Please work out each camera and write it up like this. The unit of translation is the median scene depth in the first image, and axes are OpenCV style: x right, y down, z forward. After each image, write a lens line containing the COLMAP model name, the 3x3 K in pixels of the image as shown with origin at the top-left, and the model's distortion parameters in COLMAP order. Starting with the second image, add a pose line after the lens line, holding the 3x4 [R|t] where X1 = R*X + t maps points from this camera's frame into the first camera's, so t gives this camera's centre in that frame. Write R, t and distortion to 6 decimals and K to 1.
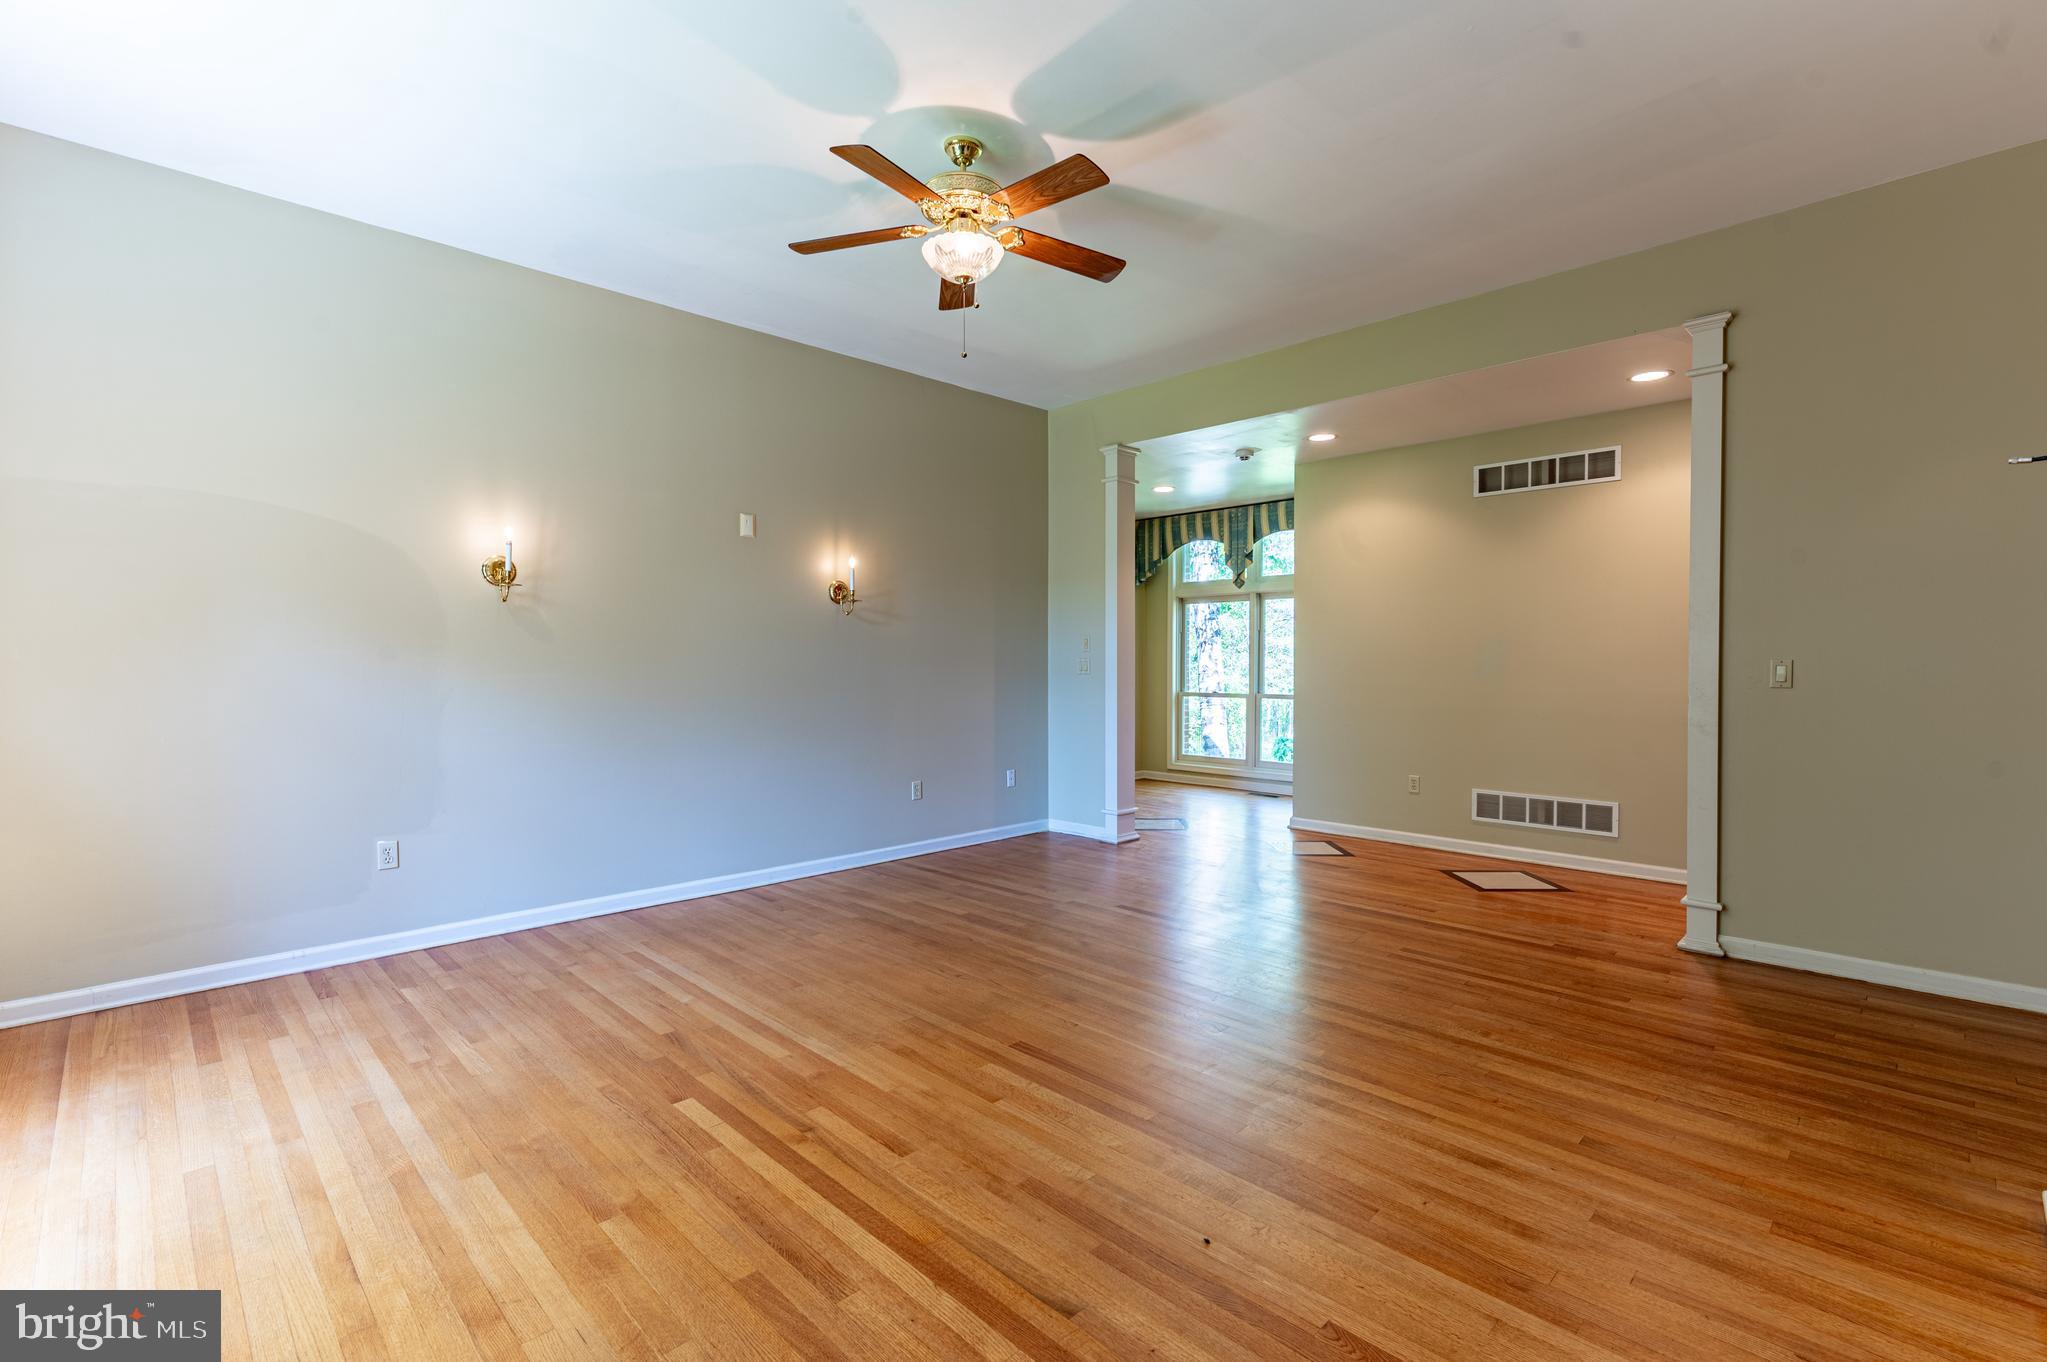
lens RADIAL K [[939.8, 0, 1023.5], [0, 939.8, 681.0], [0, 0, 1]] dist [0.000139, 0.000024]
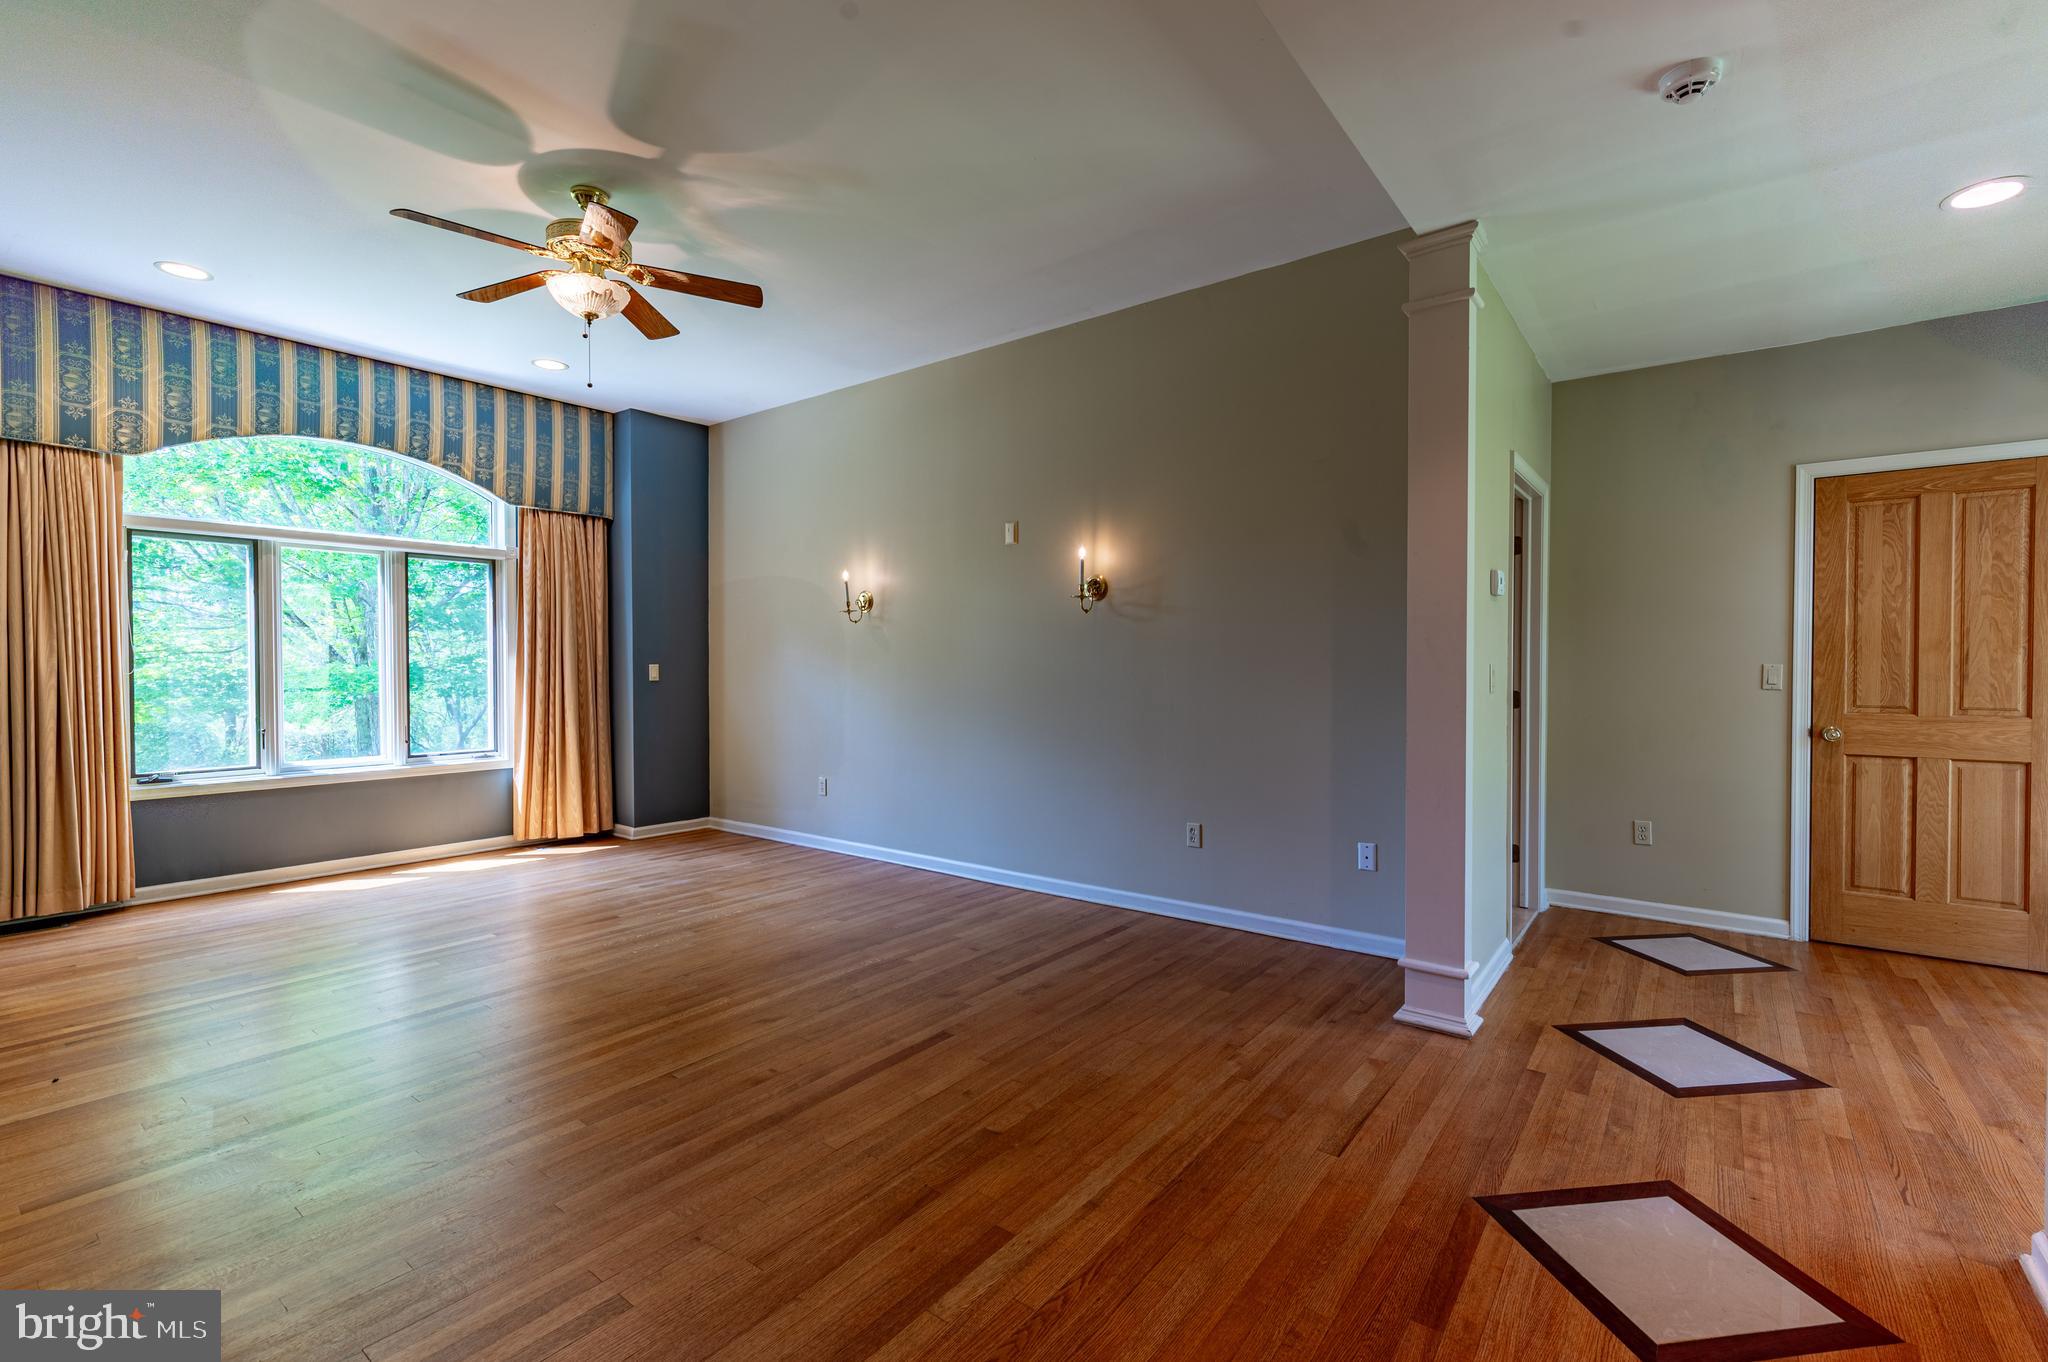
lens RADIAL K [[883.6, 0, 1024.0], [0, 883.6, 681.0], [0, 0, 1]] dist [-0.002286, -0.000095]
pose [[0.145199, 0.016598, -0.989263, 0.768419], [-0.024138, 0.999621, 0.013229, -0.019999], [0.989108, 0.021958, 0.145545, 1.013542]]
